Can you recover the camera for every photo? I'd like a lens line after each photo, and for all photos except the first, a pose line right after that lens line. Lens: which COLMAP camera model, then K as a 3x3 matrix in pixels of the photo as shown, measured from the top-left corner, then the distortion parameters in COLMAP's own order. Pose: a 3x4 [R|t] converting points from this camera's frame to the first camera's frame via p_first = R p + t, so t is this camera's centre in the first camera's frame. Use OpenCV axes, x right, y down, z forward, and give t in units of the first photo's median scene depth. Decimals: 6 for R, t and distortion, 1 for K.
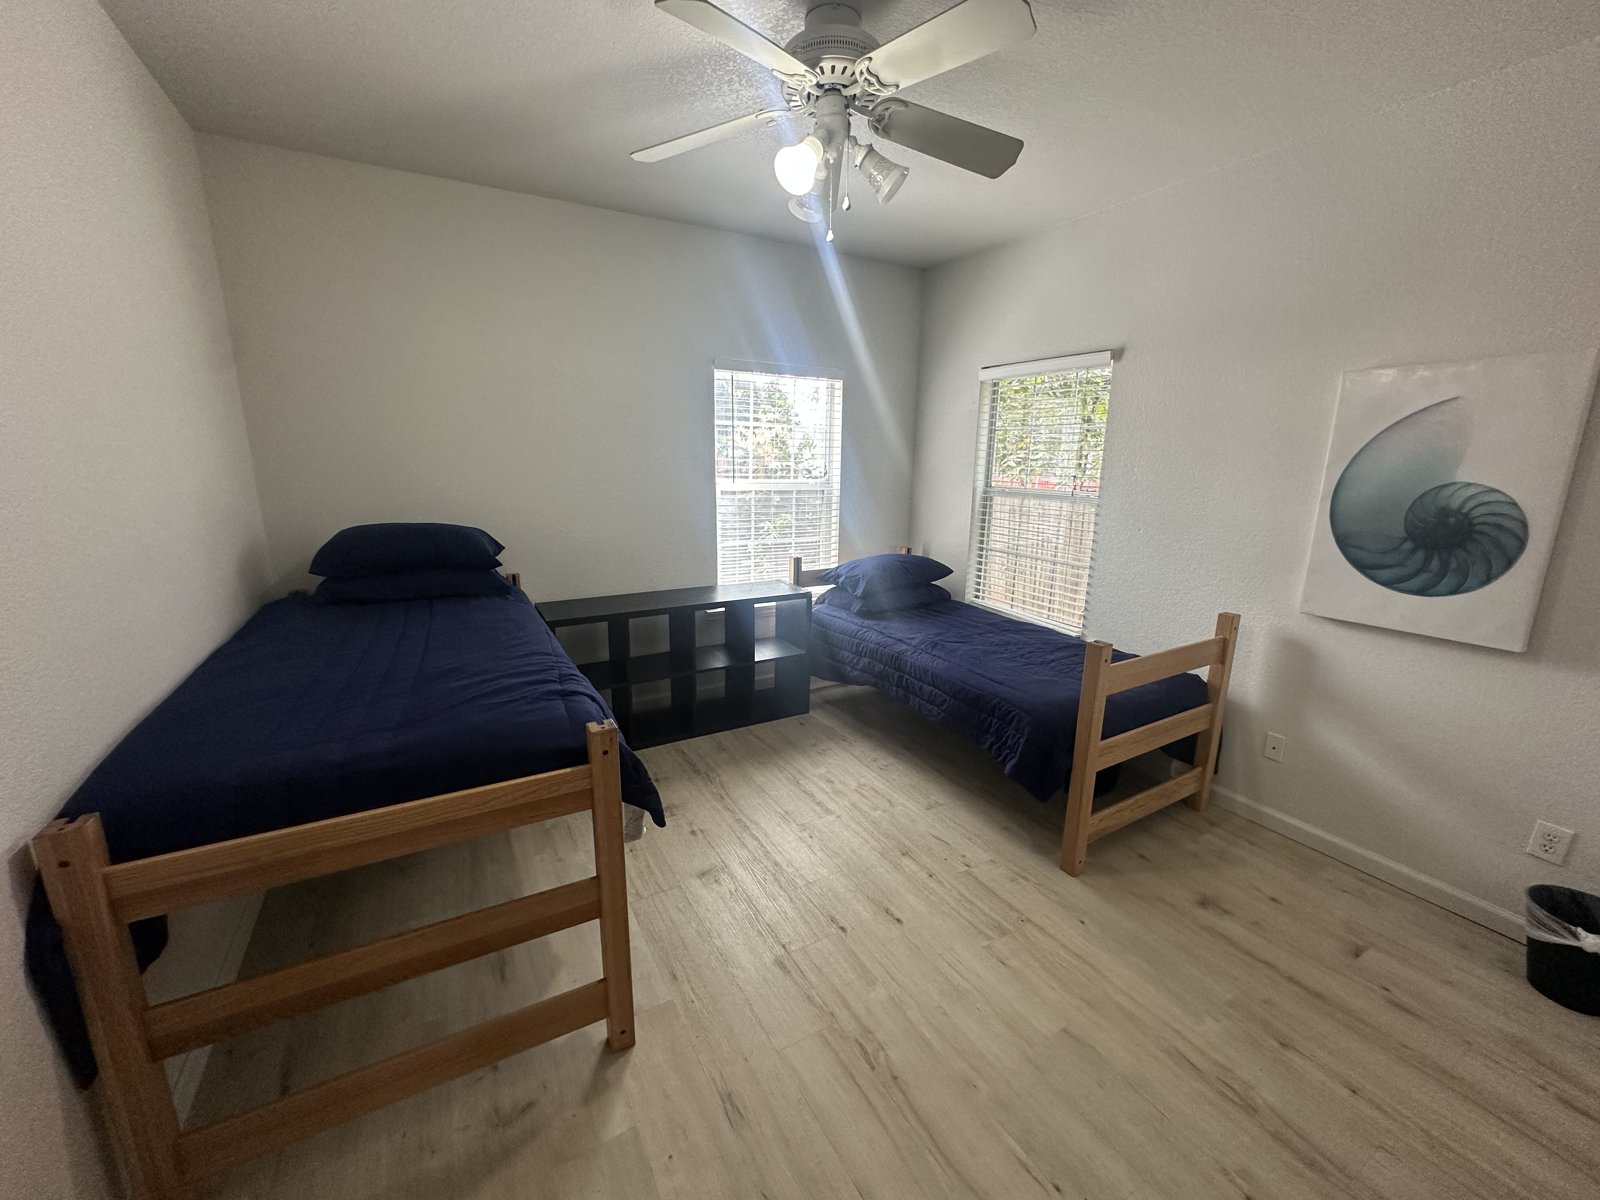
lens RADIAL K [[631.5, 0, 803.3], [0, 631.5, 594.7], [0, 0, 1]] dist [0.000073, 0.000155]
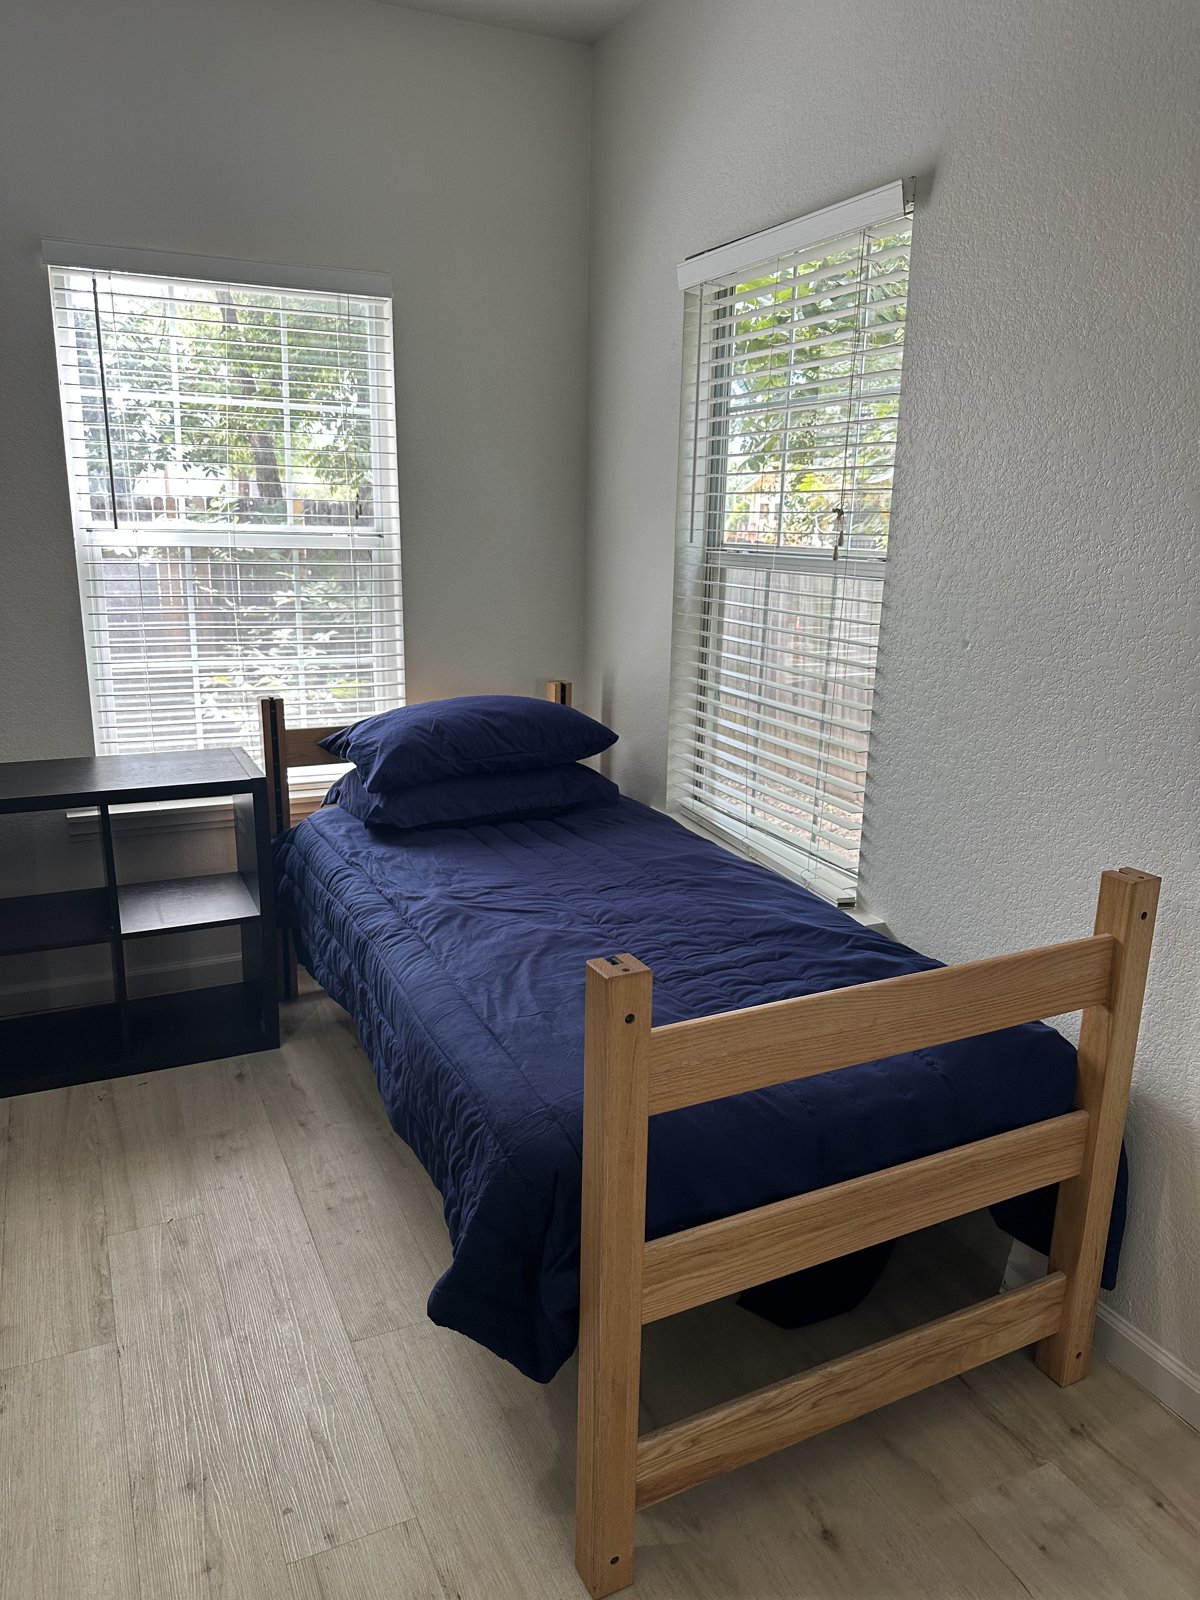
lens RADIAL K [[1124.5, 0, 602.7], [0, 1124.5, 800.0], [0, 0, 1]] dist [0.008225, -0.011988]
pose [[0.997715, 0.027865, -0.061541, 0.347454], [-0.026402, 0.999352, 0.024461, -0.016827], [0.062183, -0.022780, 0.997805, 0.283507]]
